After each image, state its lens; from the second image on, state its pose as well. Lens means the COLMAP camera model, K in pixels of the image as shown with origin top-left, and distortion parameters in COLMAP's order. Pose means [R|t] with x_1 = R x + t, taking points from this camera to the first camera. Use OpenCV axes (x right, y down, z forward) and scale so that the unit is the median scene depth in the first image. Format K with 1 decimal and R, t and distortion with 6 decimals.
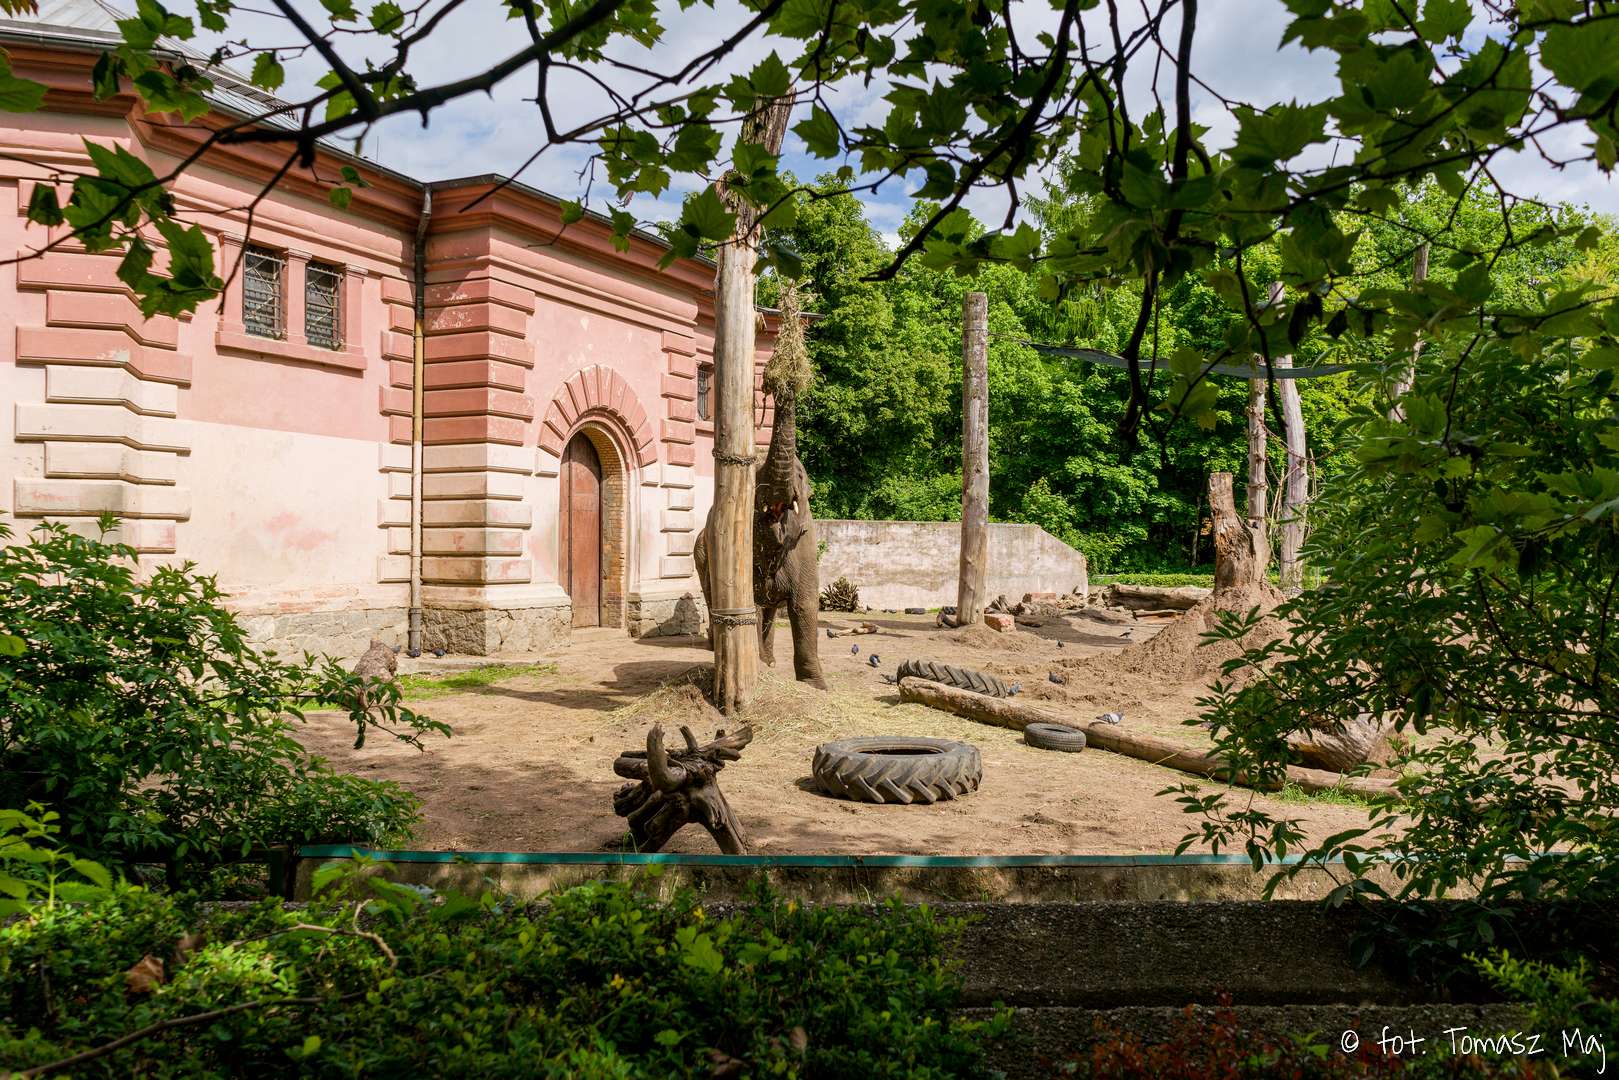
lens RADIAL K [[1226.6, 0, 806.6], [0, 1226.6, 532.0], [0, 0, 1]] dist [-0.026576, 0.000494]
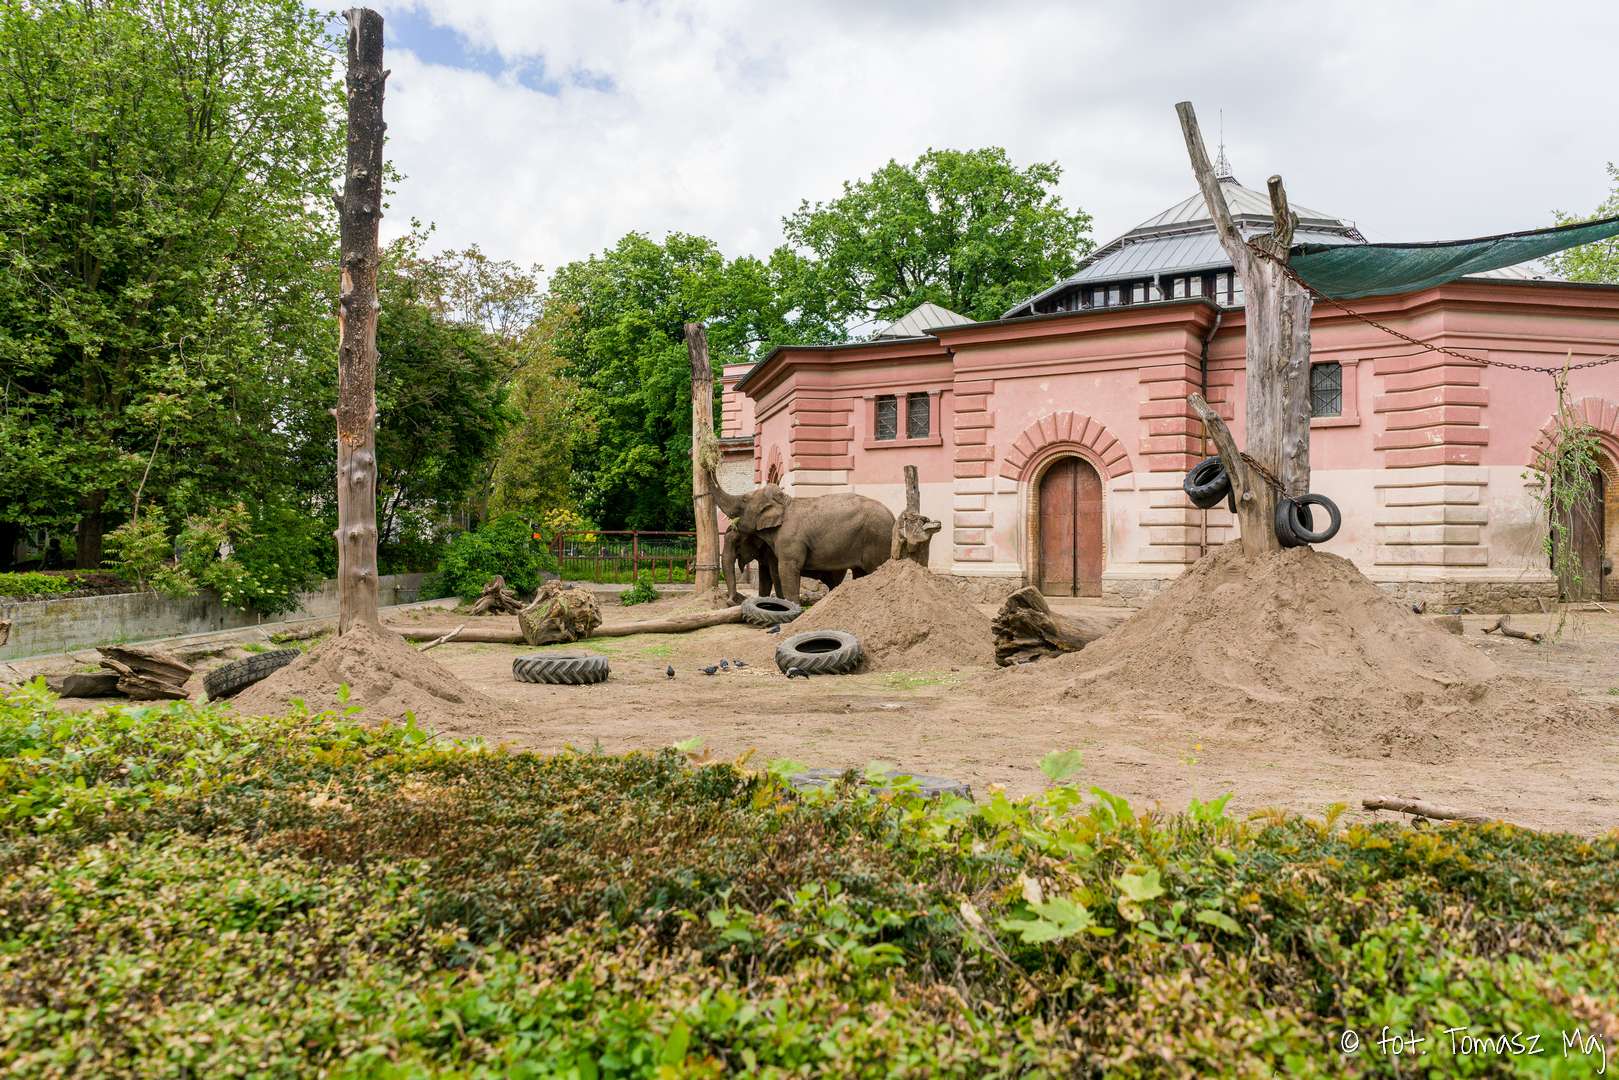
lens RADIAL K [[1226.6, 0, 803.4], [0, 1226.6, 547.3], [0, 0, 1]] dist [-0.026576, 0.000494]
pose [[-0.081590, -0.040985, -0.995823, 1.285031], [0.000586, 0.999152, -0.041170, 0.080766], [0.996666, -0.003942, -0.081497, 0.837497]]
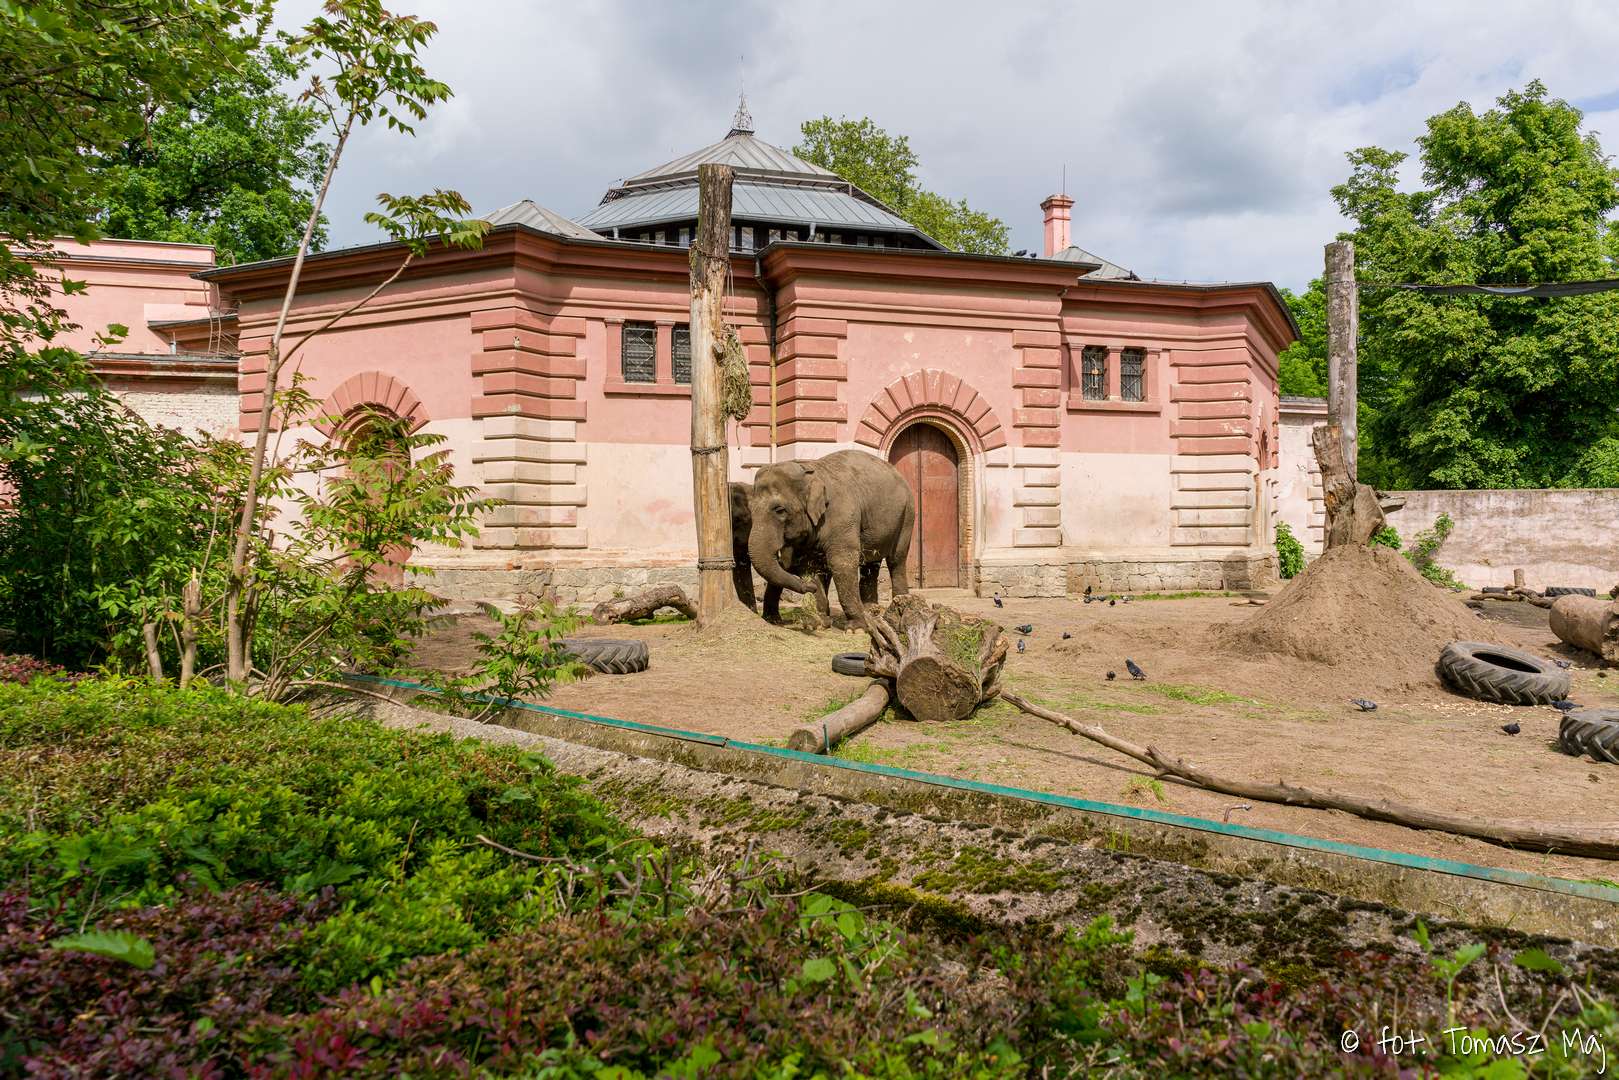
lens RADIAL K [[1226.6, 0, 813.3], [0, 1226.6, 539.5], [0, 0, 1]] dist [-0.026576, 0.000494]
pose [[0.703576, -0.007921, -0.710576, 0.621994], [0.018440, 0.999805, 0.007113, 0.021110], [0.710381, -0.018108, 0.703585, 0.069104]]
